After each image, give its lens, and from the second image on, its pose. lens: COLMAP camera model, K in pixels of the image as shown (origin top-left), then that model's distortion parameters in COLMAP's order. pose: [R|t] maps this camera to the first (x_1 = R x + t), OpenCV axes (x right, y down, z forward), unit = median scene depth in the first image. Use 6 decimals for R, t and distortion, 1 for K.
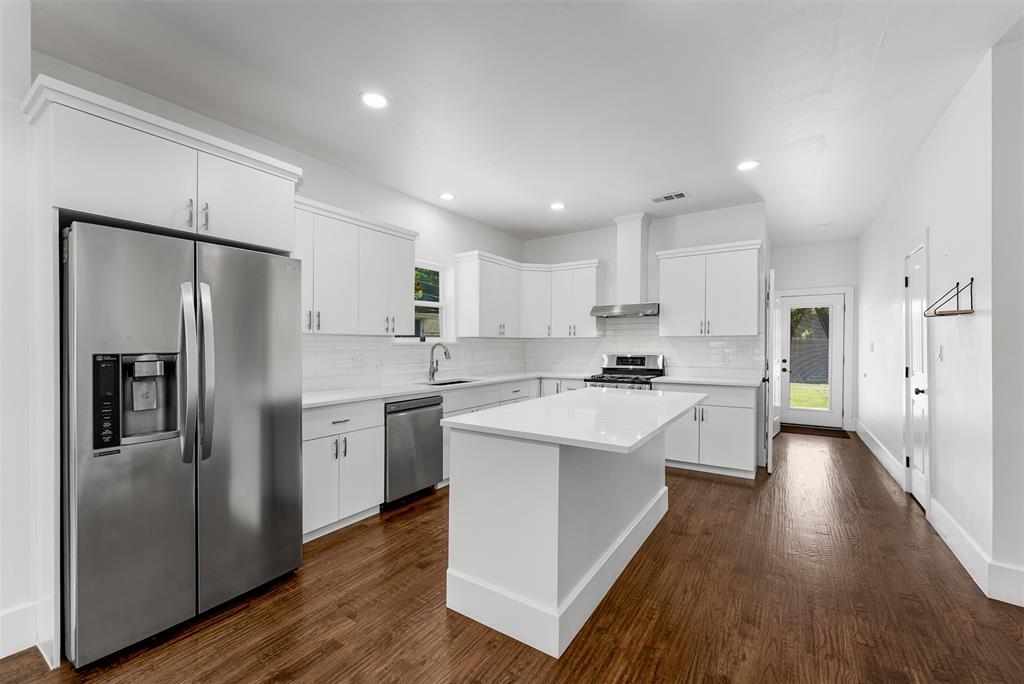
lens RADIAL K [[419.3, 0, 518.4], [0, 419.3, 346.8], [0, 0, 1]] dist [0.000331, -0.000883]
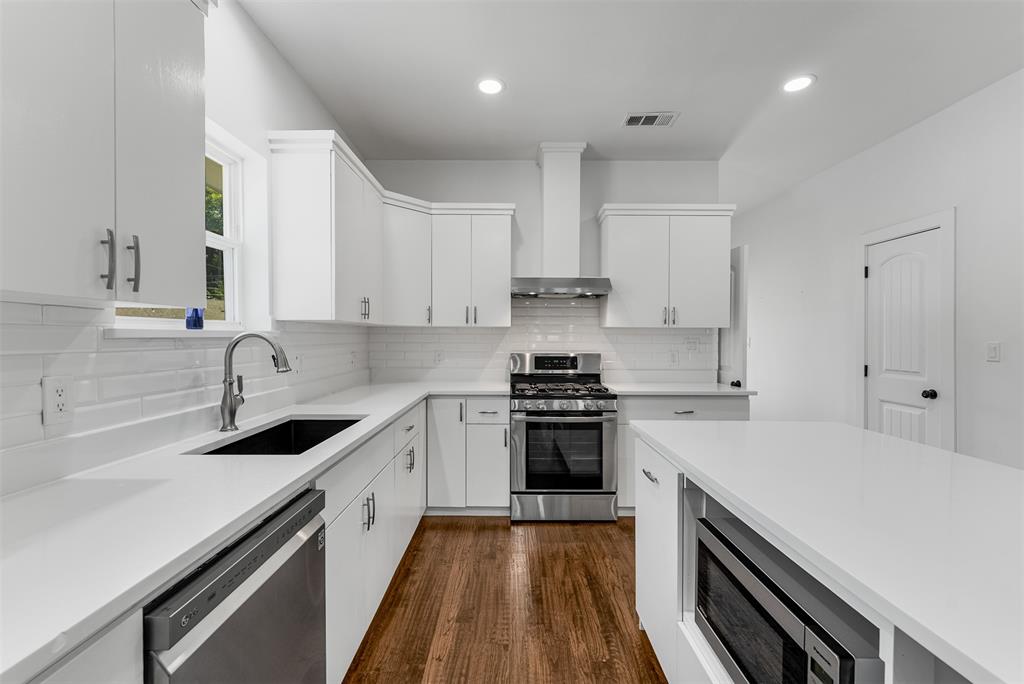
lens RADIAL K [[438.3, 0, 511.1], [0, 438.3, 347.0], [0, 0, 1]] dist [-0.002286, -0.000234]
pose [[0.841825, -0.006030, 0.539717, -0.184644], [-0.003356, 0.999860, 0.016406, -0.003194], [-0.539741, -0.015622, 0.841686, 0.466511]]
